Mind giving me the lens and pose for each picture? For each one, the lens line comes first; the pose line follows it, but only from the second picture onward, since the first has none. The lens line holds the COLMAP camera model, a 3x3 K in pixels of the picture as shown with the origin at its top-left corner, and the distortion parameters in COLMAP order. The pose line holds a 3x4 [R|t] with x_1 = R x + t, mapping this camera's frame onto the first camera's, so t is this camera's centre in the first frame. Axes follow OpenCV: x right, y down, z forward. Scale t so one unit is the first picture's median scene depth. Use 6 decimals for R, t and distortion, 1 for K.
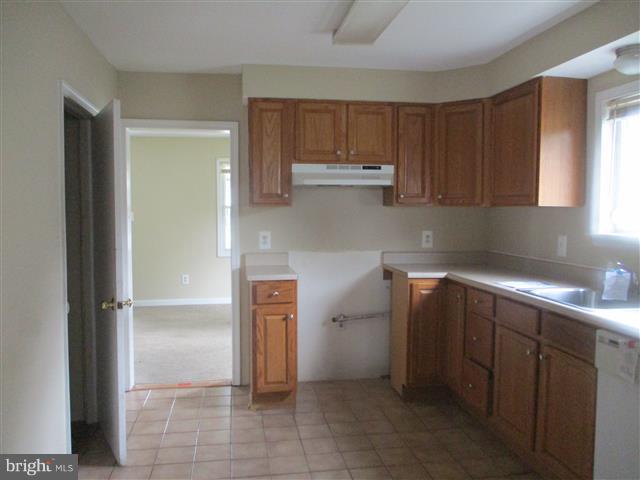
lens RADIAL K [[532.1, 0, 318.8], [0, 532.1, 244.7], [0, 0, 1]] dist [-0.018942, -0.020388]
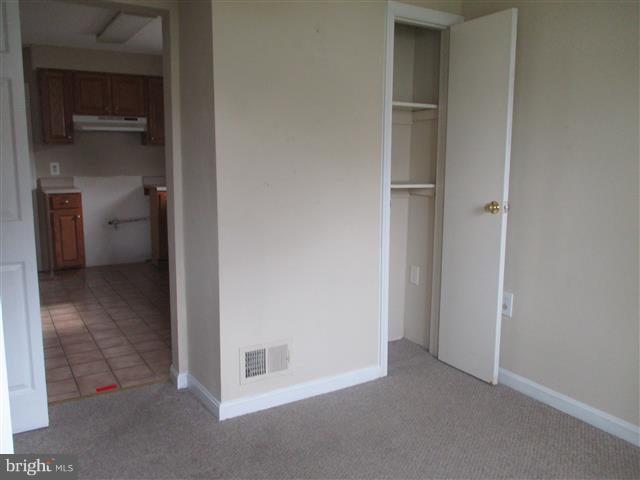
lens RADIAL K [[532.1, 0, 324.8], [0, 532.1, 236.1], [0, 0, 1]] dist [-0.018942, -0.020388]
pose [[0.924947, -0.052229, 0.376491, 0.025819], [0.017109, 0.995231, 0.096032, 0.050466], [-0.379711, -0.082383, 0.921429, -0.626763]]
